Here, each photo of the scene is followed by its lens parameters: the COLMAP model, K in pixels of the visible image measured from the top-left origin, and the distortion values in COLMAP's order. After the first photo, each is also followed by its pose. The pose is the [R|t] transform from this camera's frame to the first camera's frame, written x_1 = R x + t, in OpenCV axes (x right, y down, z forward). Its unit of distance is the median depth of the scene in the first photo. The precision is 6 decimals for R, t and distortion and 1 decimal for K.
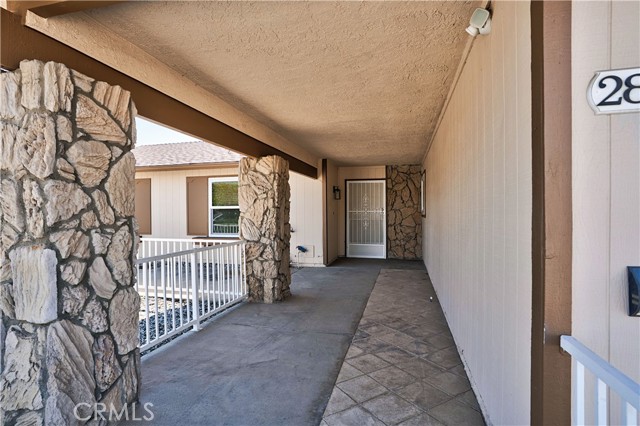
lens RADIAL K [[336.6, 0, 313.8], [0, 336.6, 215.1], [0, 0, 1]] dist [-0.019007, 0.005226]
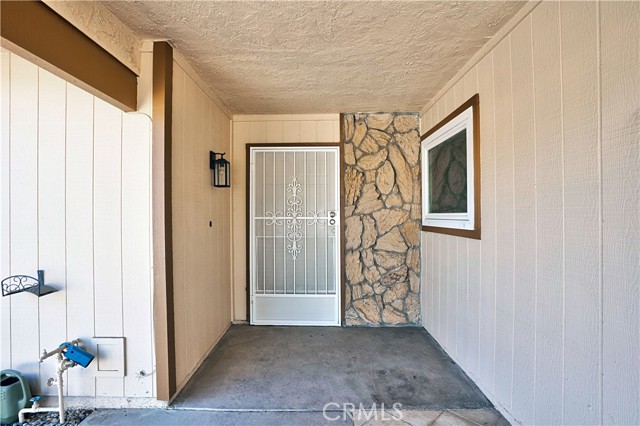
lens RADIAL K [[314.2, 0, 315.7], [0, 314.2, 211.1], [0, 0, 1]] dist [-0.015684, 0.002348]
pose [[0.968128, 0.003386, 0.250434, 0.081934], [0.003377, 0.999641, -0.026567, -0.009725], [-0.250434, 0.026566, 0.967769, 0.617946]]
